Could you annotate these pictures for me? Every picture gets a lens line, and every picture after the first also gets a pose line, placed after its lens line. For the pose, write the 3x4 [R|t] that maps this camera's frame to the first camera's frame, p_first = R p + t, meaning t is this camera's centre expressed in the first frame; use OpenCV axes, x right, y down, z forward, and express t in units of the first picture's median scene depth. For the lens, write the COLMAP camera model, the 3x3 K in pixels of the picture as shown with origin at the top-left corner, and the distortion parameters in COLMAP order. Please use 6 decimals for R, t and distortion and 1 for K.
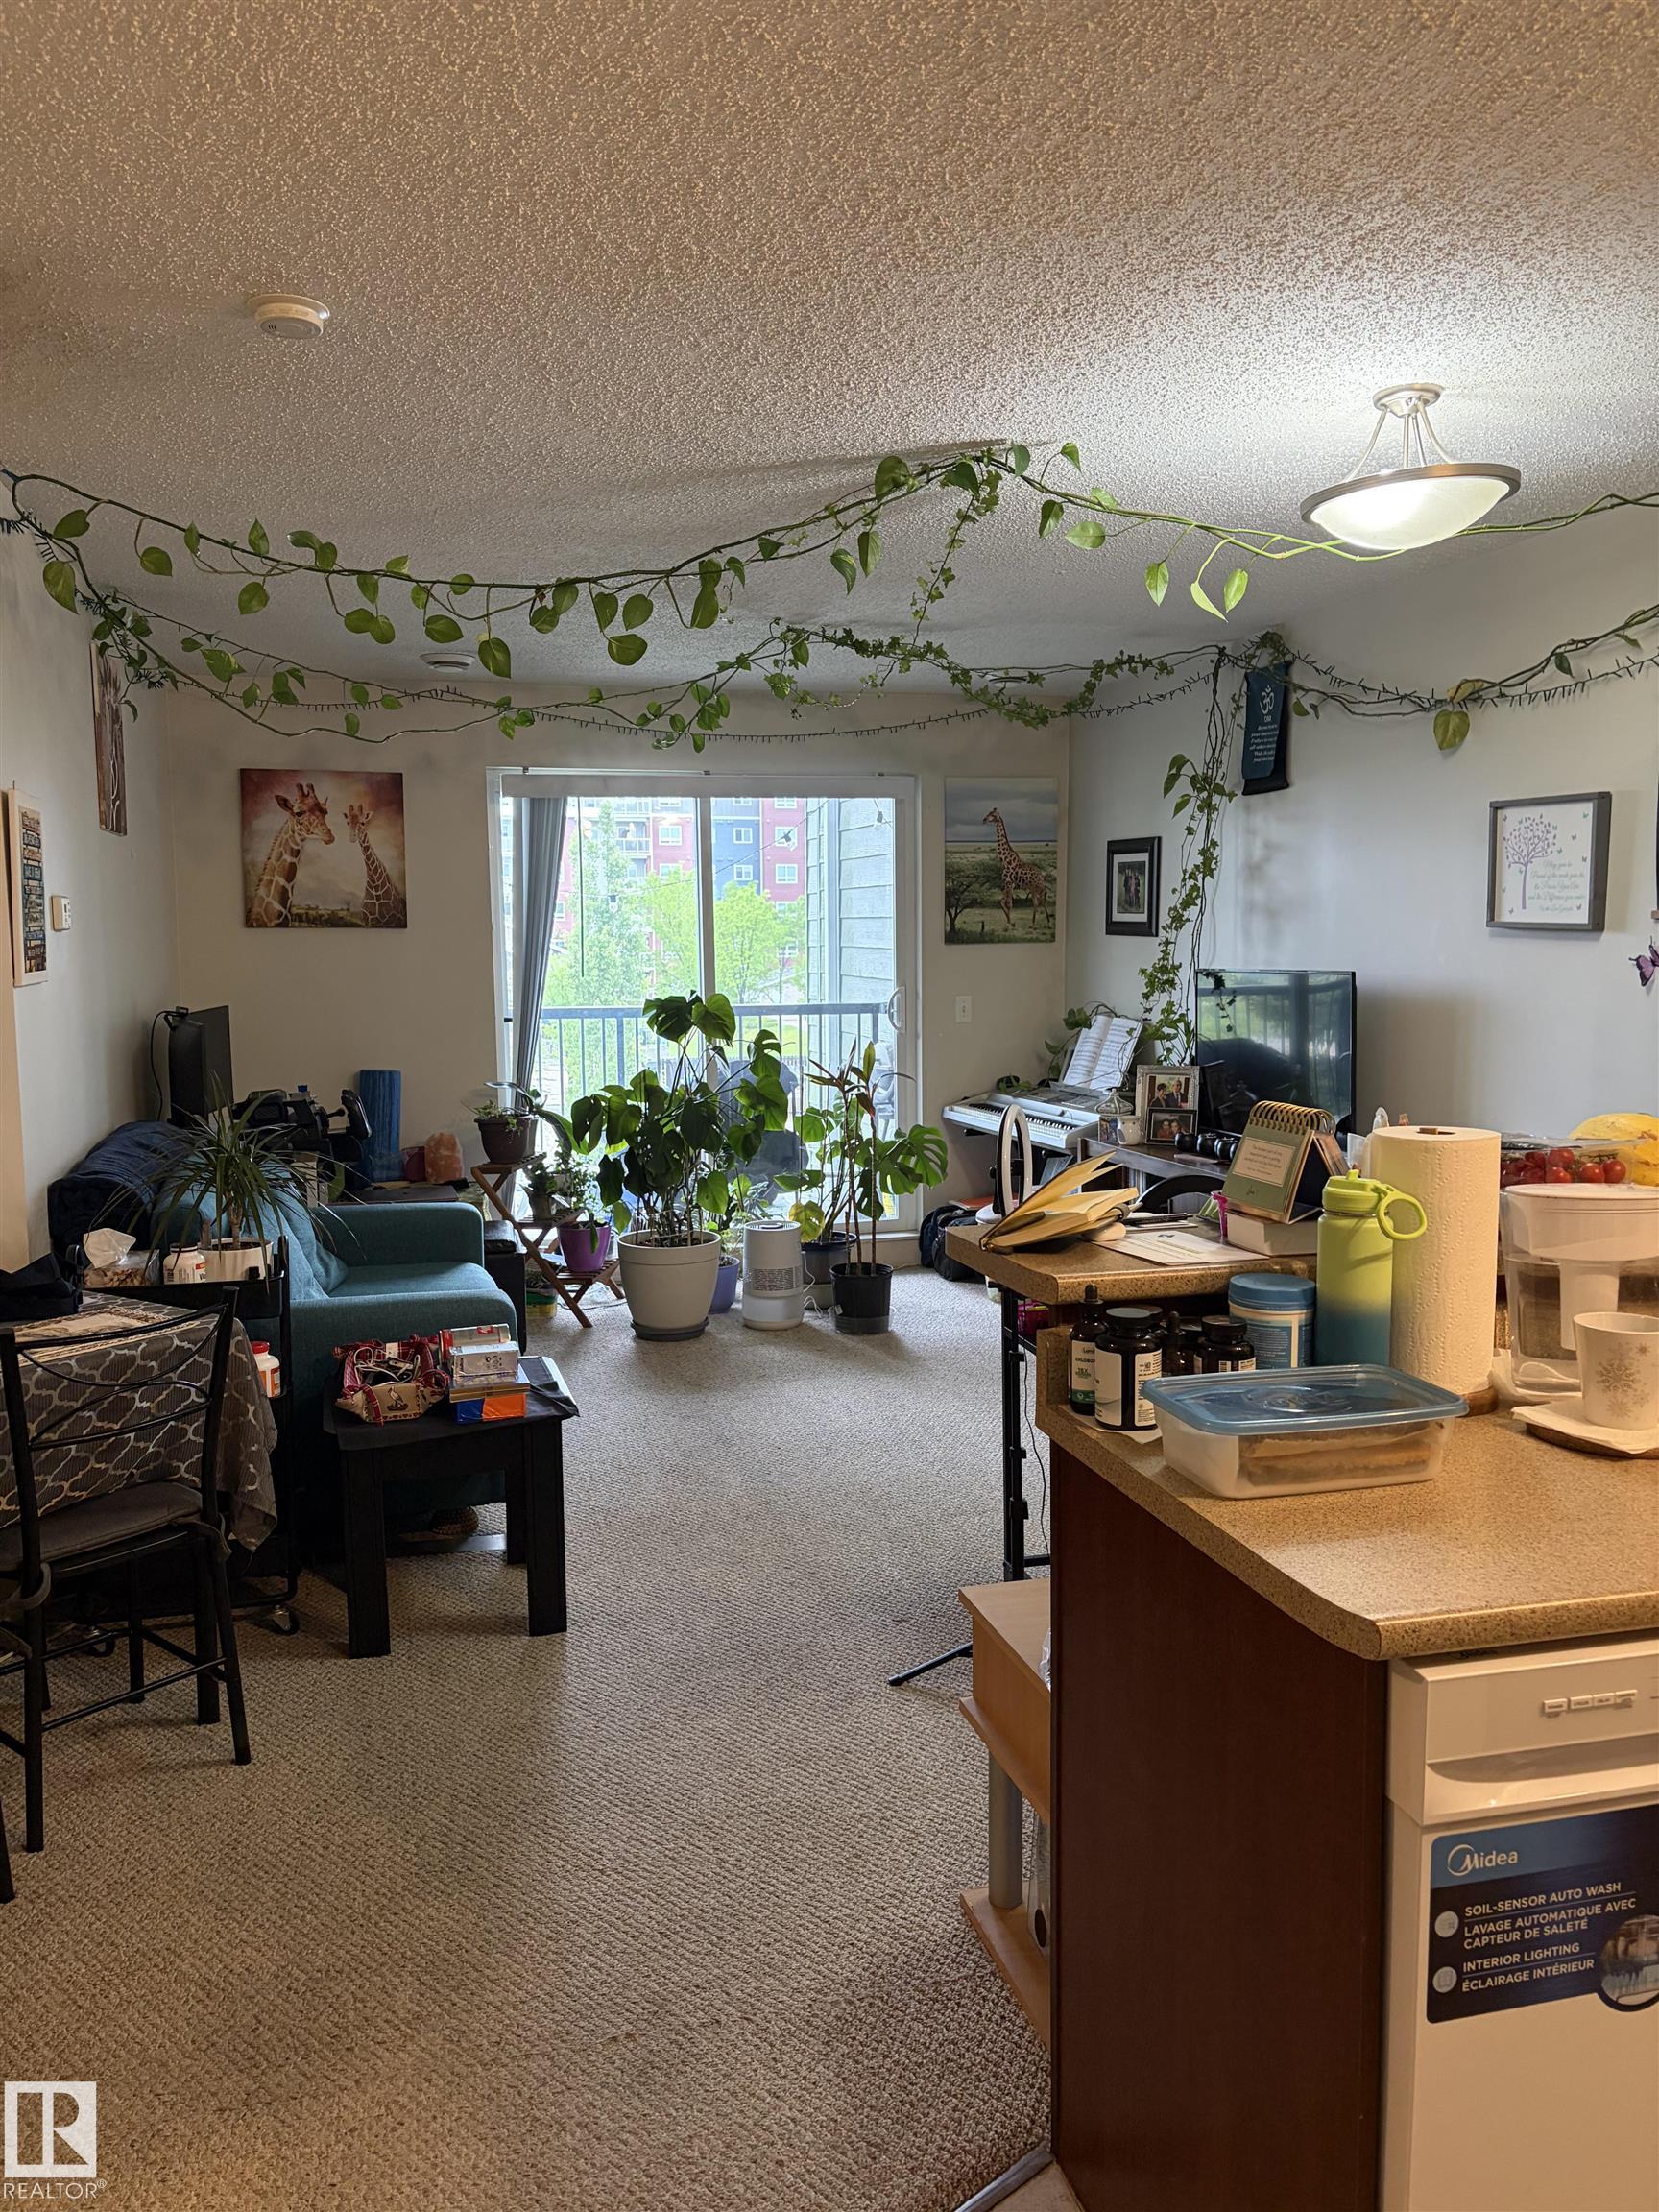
lens RADIAL K [[1667.0, 0, 821.9], [0, 1667.0, 1108.1], [0, 0, 1]] dist [0.045825, -0.042549]
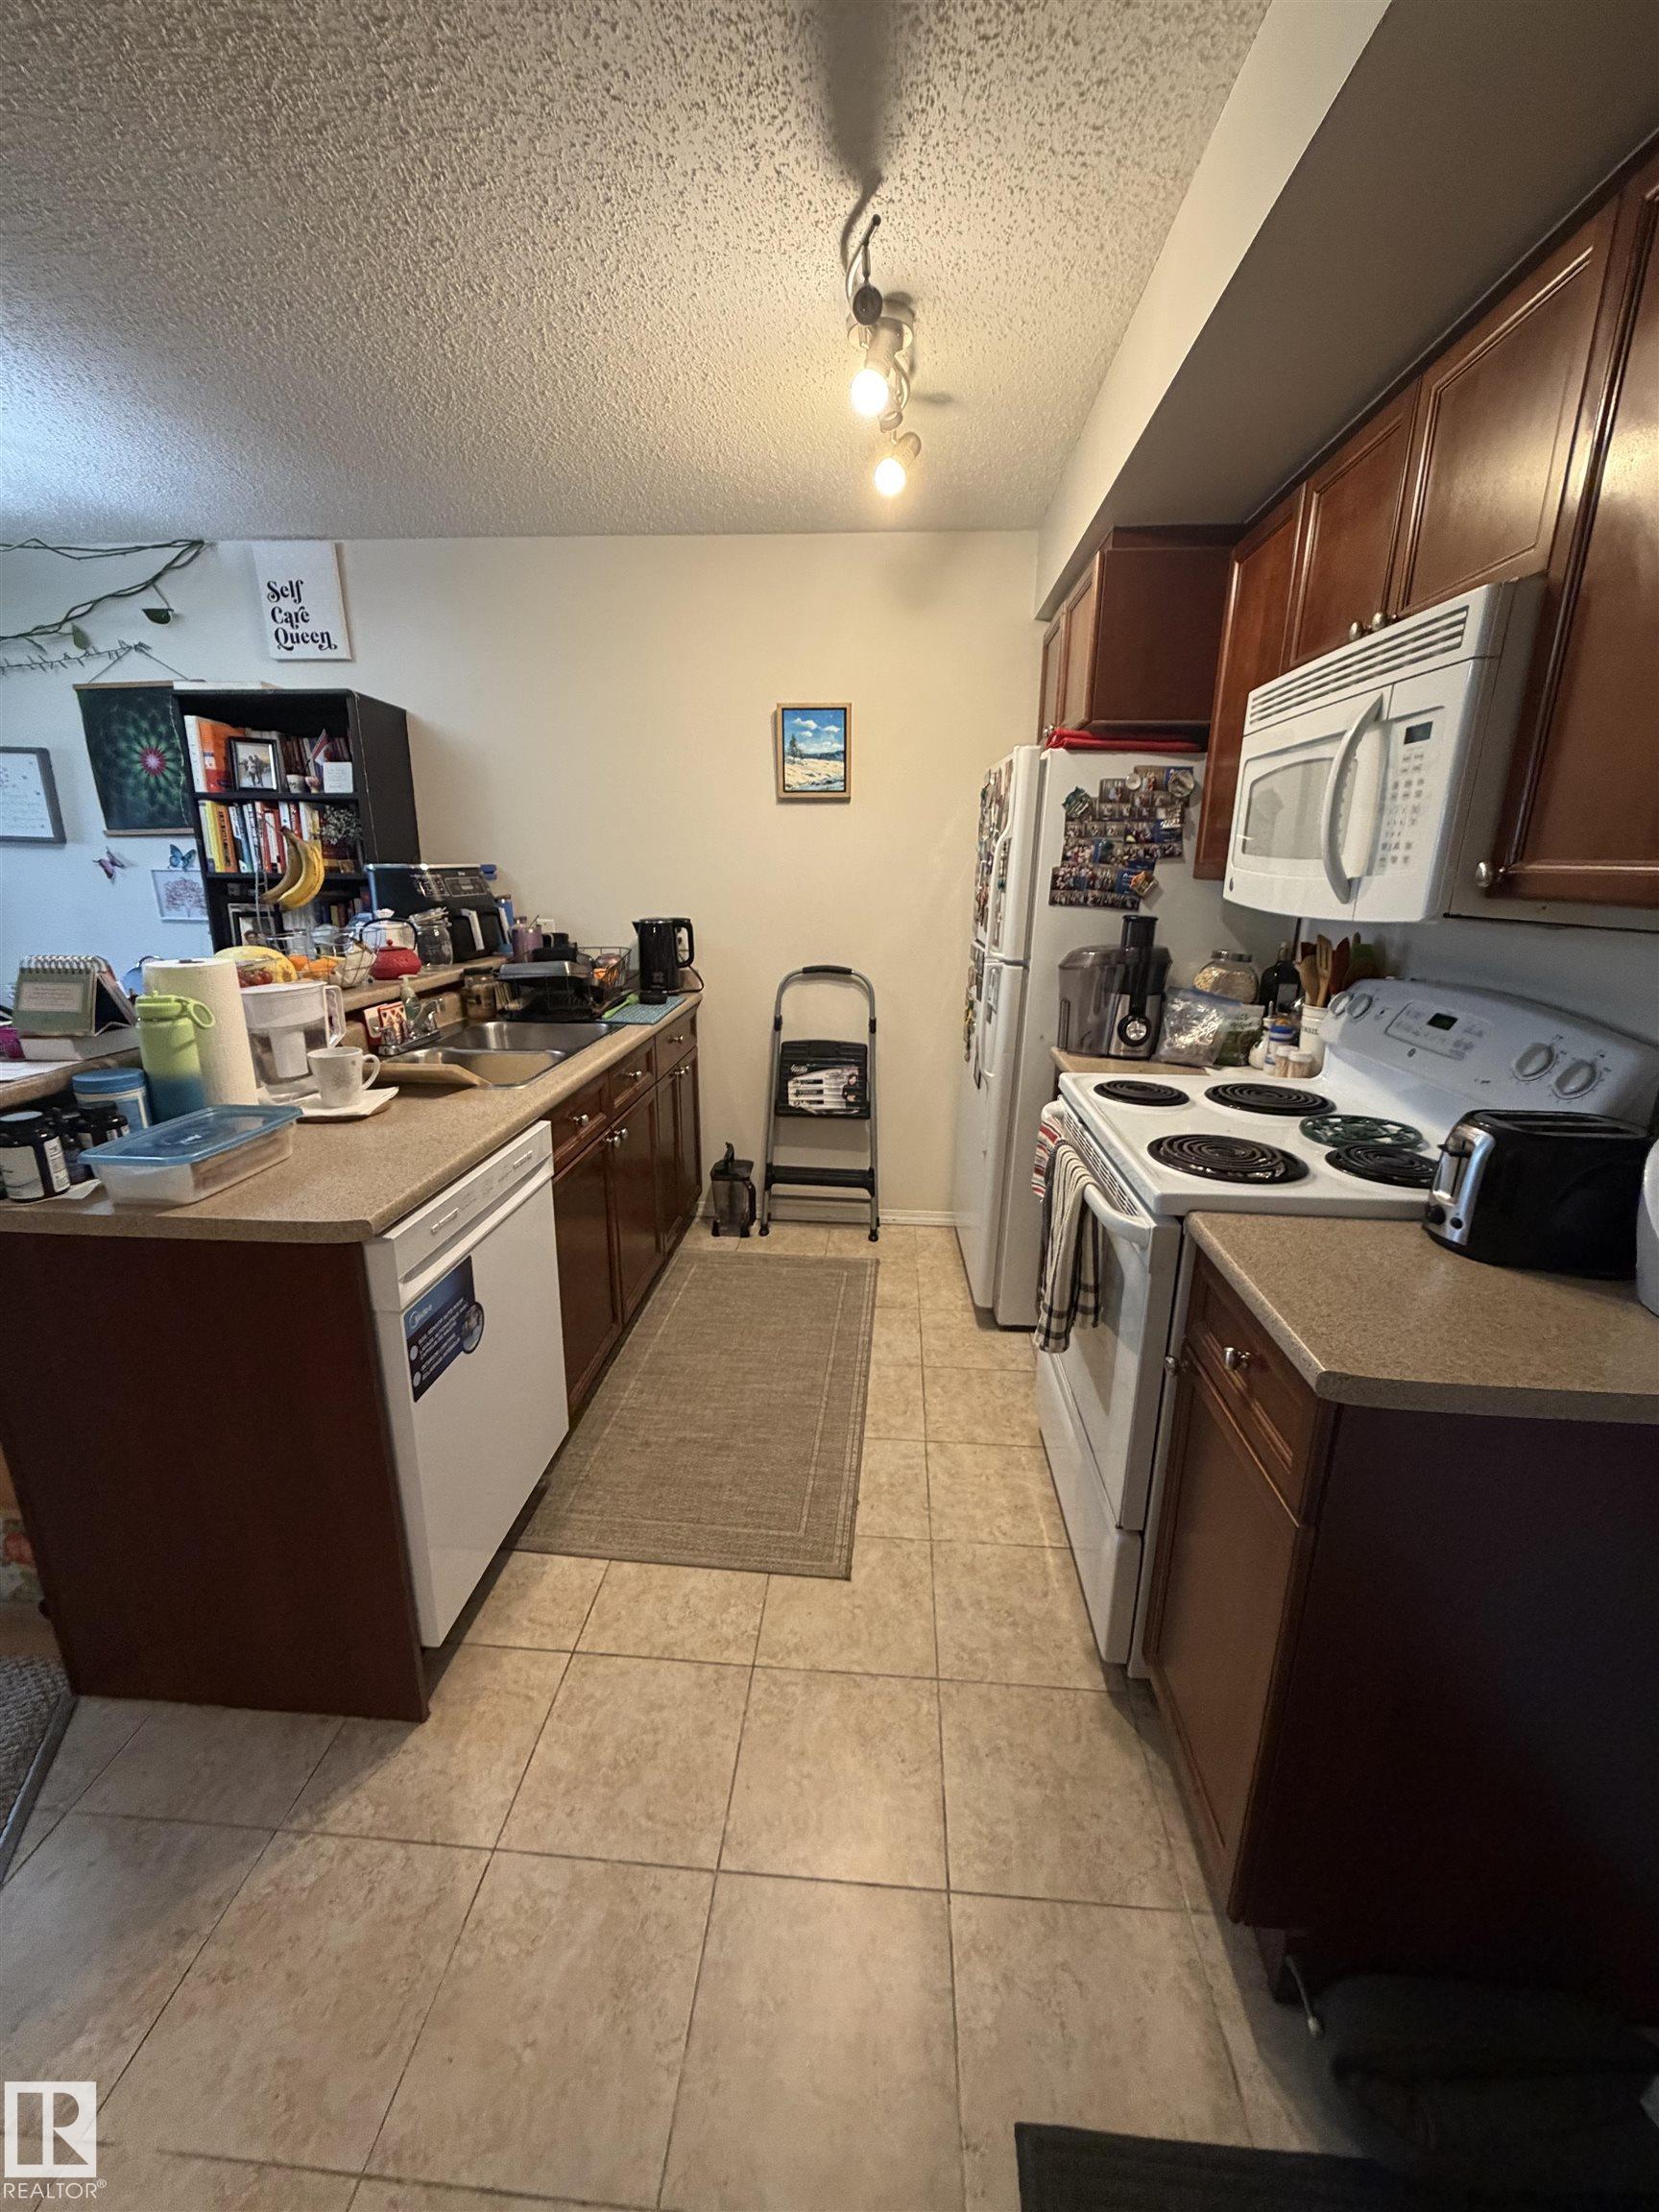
lens RADIAL K [[878.0, 0, 828.3], [0, 878.0, 1101.3], [0, 0, 1]] dist [0.000771, -0.000438]
pose [[0.323349, -0.241968, 0.914821, -0.129490], [0.084361, 0.970277, 0.226818, 0.002352], [-0.942512, 0.003834, 0.334151, 0.075359]]
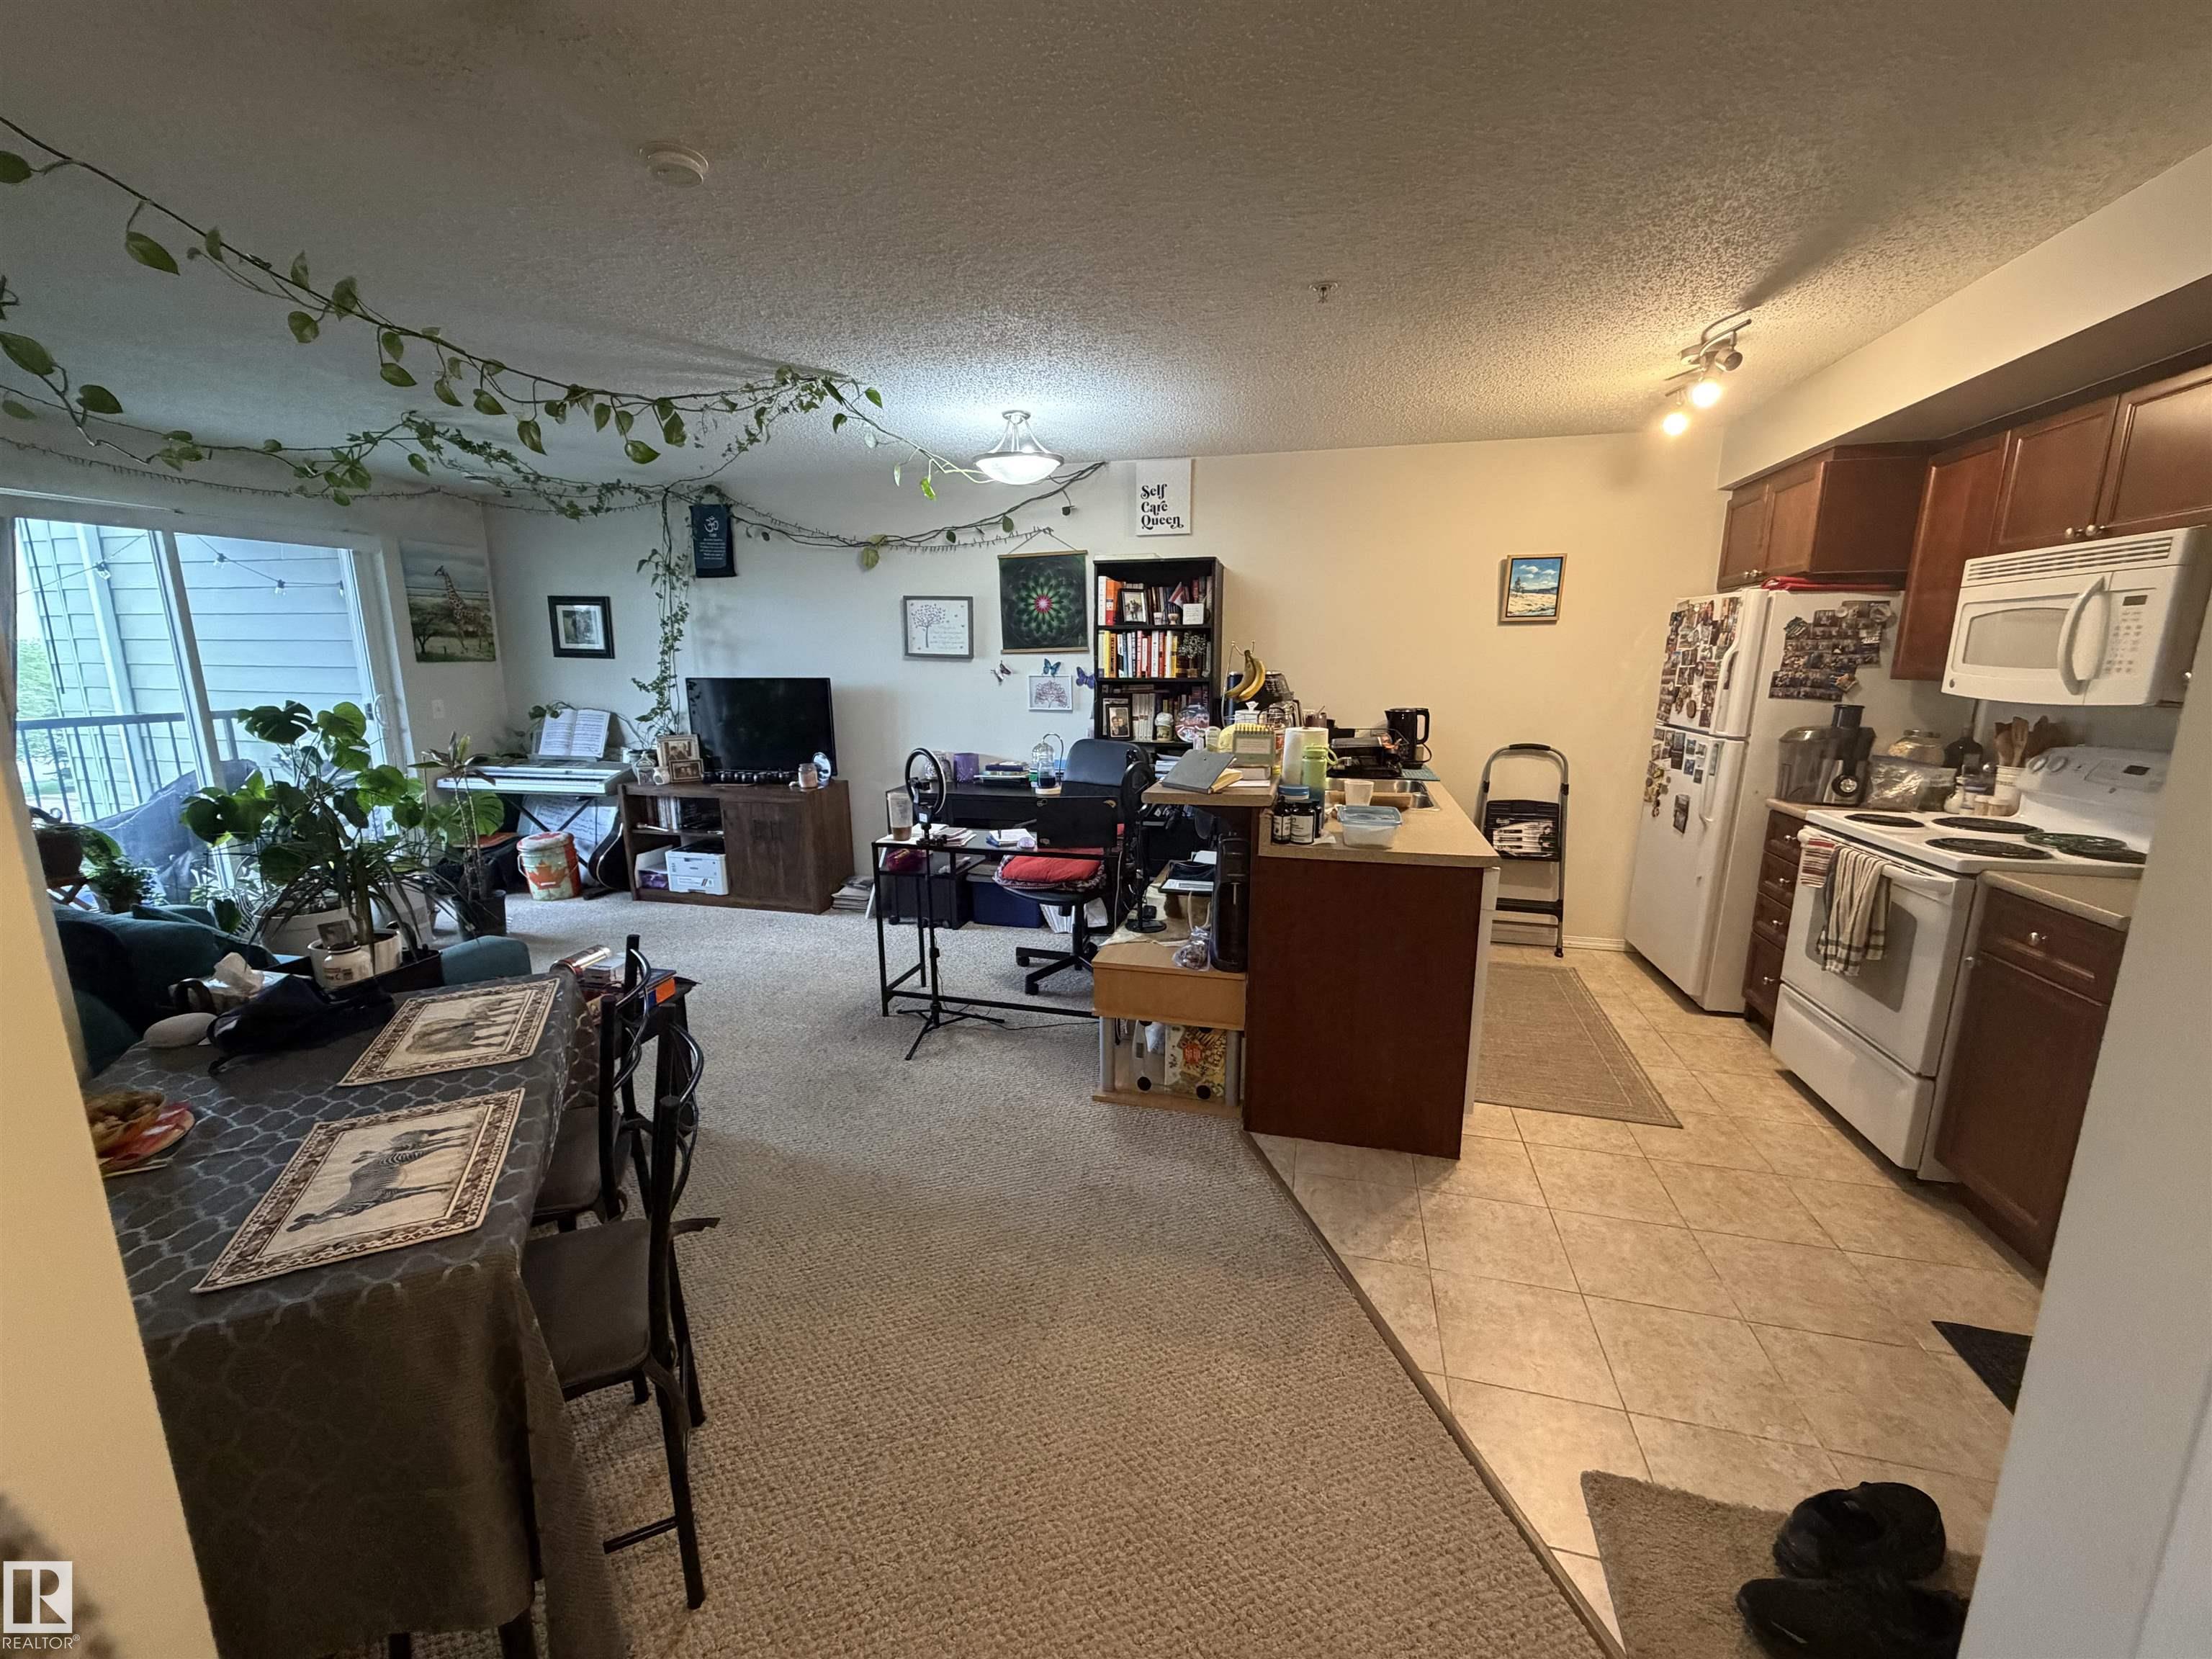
lens RADIAL K [[878.0, 0, 1101.4], [0, 878.0, 830.5], [0, 0, 1]] dist [0.000771, -0.000438]
pose [[0.489442, -0.162737, 0.856716, -0.617191], [0.085190, 0.986656, 0.138751, -0.028360], [-0.867865, 0.005074, 0.496775, 0.297826]]
